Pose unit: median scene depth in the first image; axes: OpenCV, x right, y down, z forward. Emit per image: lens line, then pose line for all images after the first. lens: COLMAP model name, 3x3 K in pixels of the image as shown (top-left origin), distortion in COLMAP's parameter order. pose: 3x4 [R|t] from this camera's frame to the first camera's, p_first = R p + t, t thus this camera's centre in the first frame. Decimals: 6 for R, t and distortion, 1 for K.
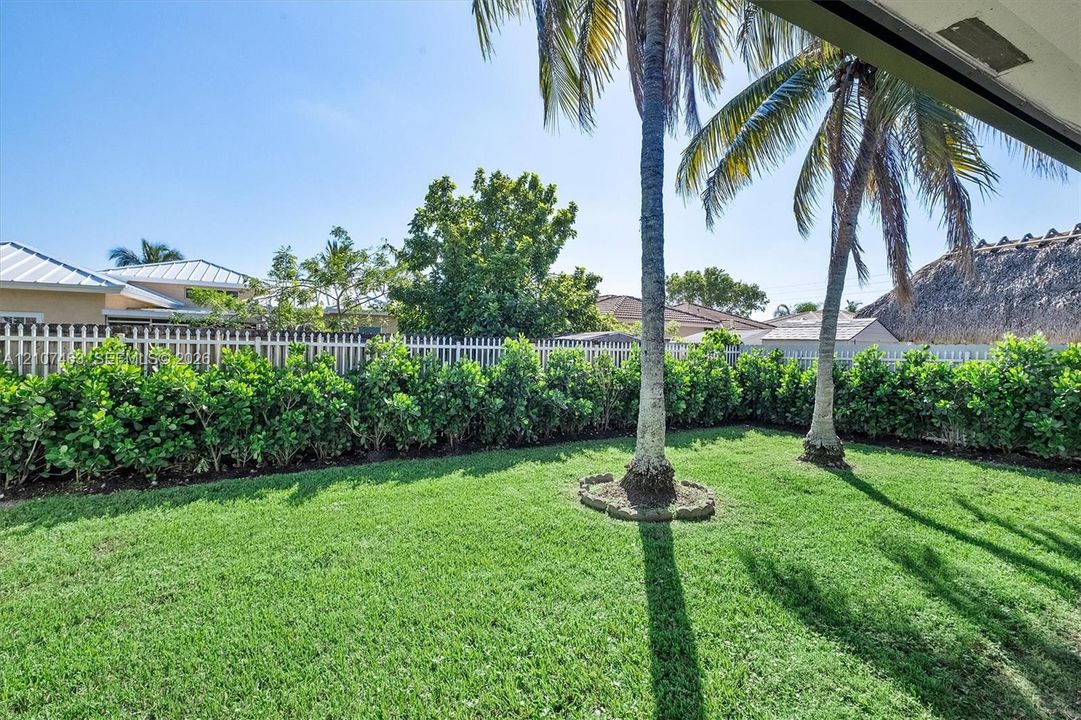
lens RADIAL K [[474.2, 0, 538.6], [0, 474.2, 330.5], [0, 0, 1]] dist [0.011615, -0.000195]
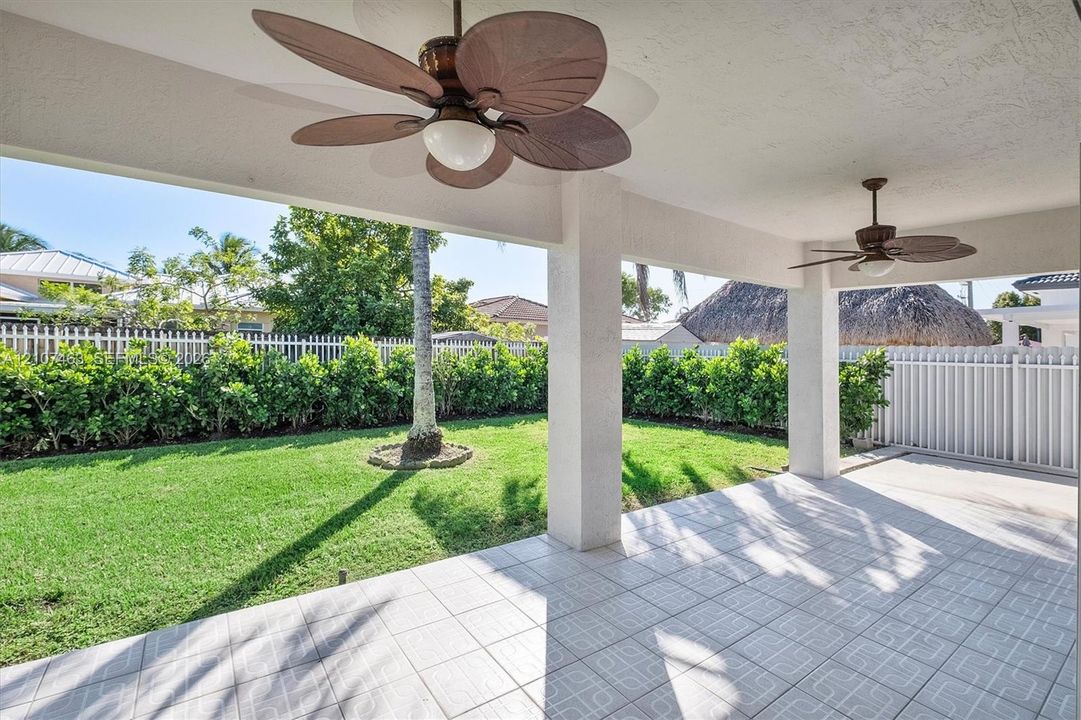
lens RADIAL K [[463.8, 0, 536.8], [0, 463.8, 342.4], [0, 0, 1]] dist [-0.001880, -0.000931]
pose [[0.985152, 0.009282, 0.171436, 0.233570], [-0.014486, 0.999471, 0.029126, -0.010738], [-0.171075, -0.031177, 0.984765, -0.246426]]
